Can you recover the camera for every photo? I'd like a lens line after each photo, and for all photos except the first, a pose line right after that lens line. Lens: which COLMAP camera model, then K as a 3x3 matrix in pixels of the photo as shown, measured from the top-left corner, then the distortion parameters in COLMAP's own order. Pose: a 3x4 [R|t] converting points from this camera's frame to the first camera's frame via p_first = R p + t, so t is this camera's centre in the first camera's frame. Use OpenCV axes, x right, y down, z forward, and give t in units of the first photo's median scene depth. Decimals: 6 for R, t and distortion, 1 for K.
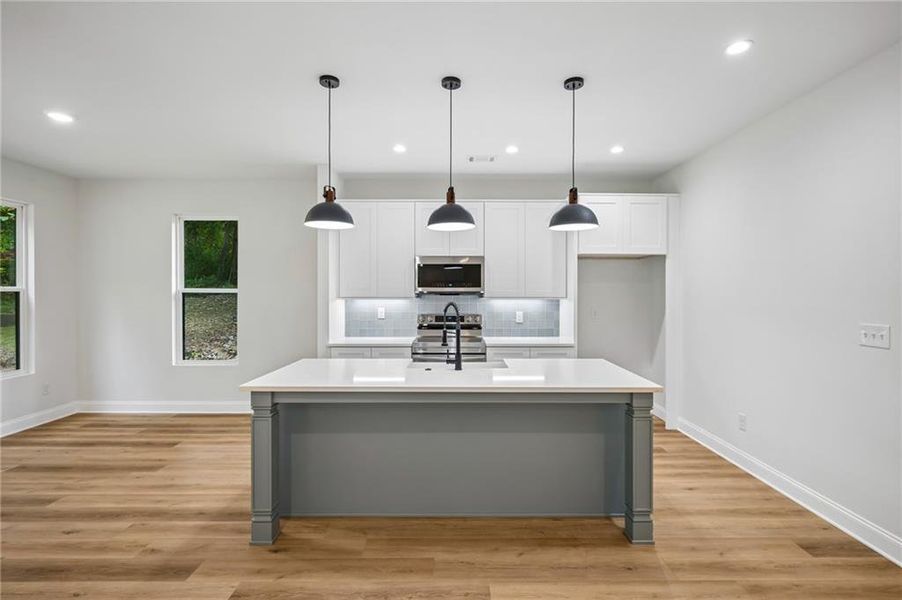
lens RADIAL K [[420.0, 0, 453.7], [0, 420.0, 296.2], [0, 0, 1]] dist [0.002778, -0.000977]
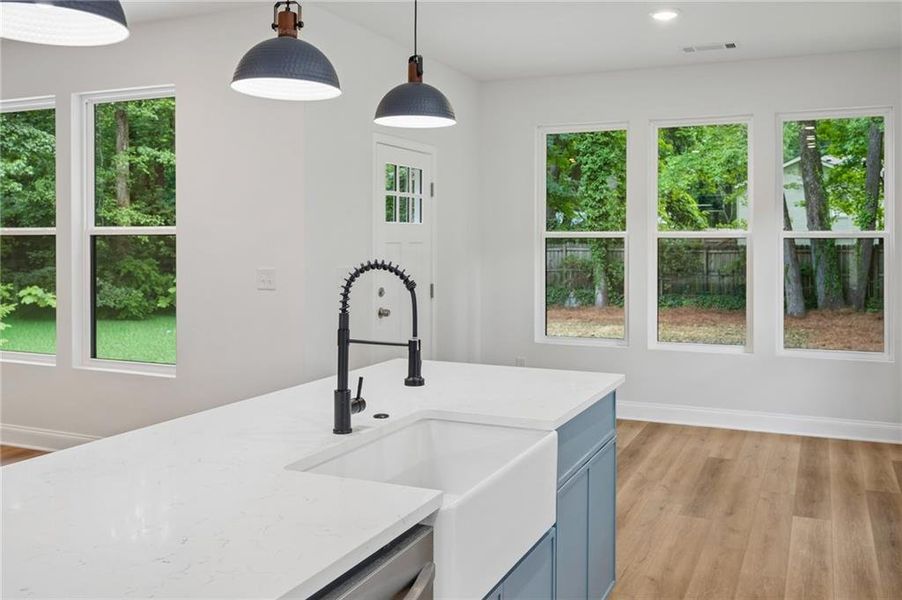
lens RADIAL K [[811.7, 0, 466.1], [0, 811.7, 242.3], [0, 0, 1]] dist [-0.005454, 0.013576]
pose [[-0.411462, 0.002905, -0.911422, 0.496858], [-0.008383, 0.999941, 0.006971, -0.006973], [0.911388, 0.010509, -0.411413, 1.061313]]
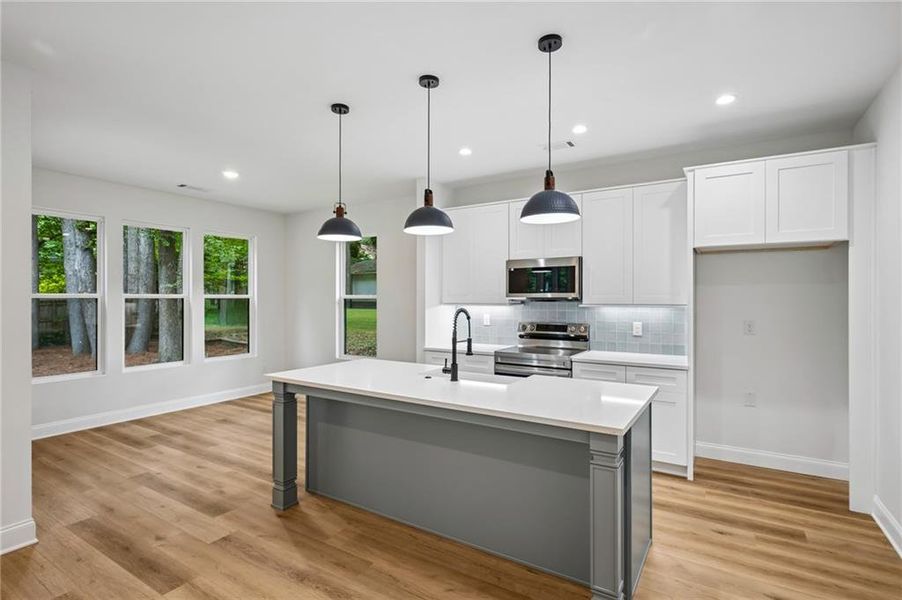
lens RADIAL K [[439.1, 0, 461.6], [0, 439.1, 300.2], [0, 0, 1]] dist [0.003837, -0.000494]
pose [[0.850808, 0.001113, -0.525475, 0.410453], [-0.003335, 0.999989, -0.003281, -0.002087], [0.525466, 0.004544, 0.850803, 0.127527]]
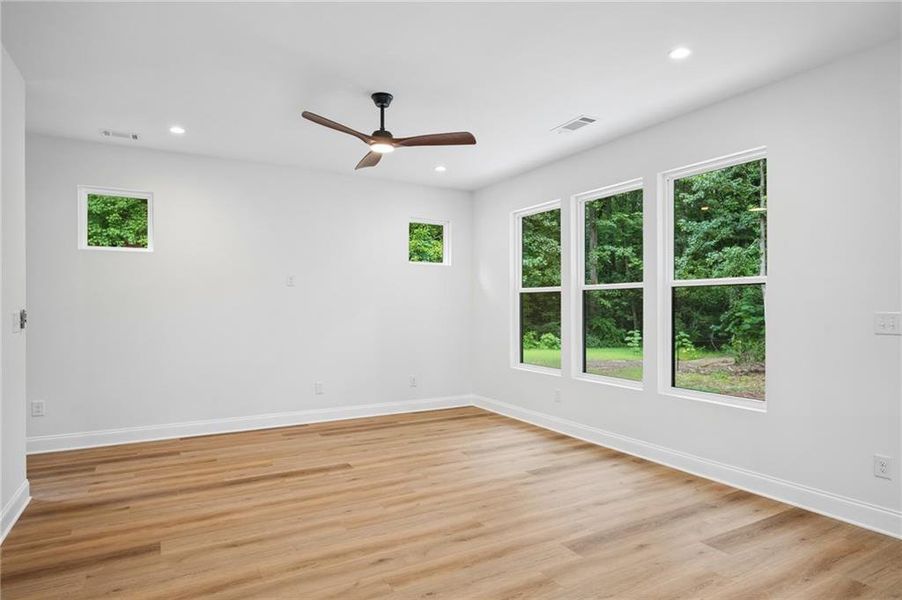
lens RADIAL K [[526.1, 0, 459.8], [0, 526.1, 314.1], [0, 0, 1]] dist [-0.002321, -0.001562]
pose [[-0.868238, 0.005350, -0.496119, 0.430890], [-0.005751, 0.999766, 0.020845, 0.033461], [0.496115, 0.020951, -0.868004, 0.631968]]
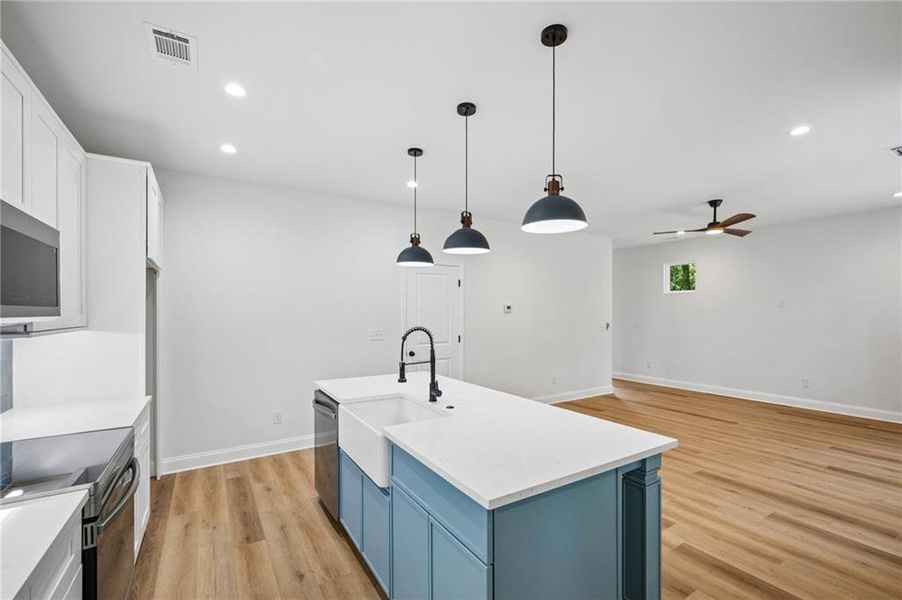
lens RADIAL K [[388.4, 0, 460.4], [0, 388.4, 315.6], [0, 0, 1]] dist [0.001715, -0.000799]
pose [[-0.529460, -0.003795, 0.848326, -0.550509], [0.012696, 0.999843, 0.012396, -0.015340], [-0.848240, 0.017334, -0.529329, 1.042676]]
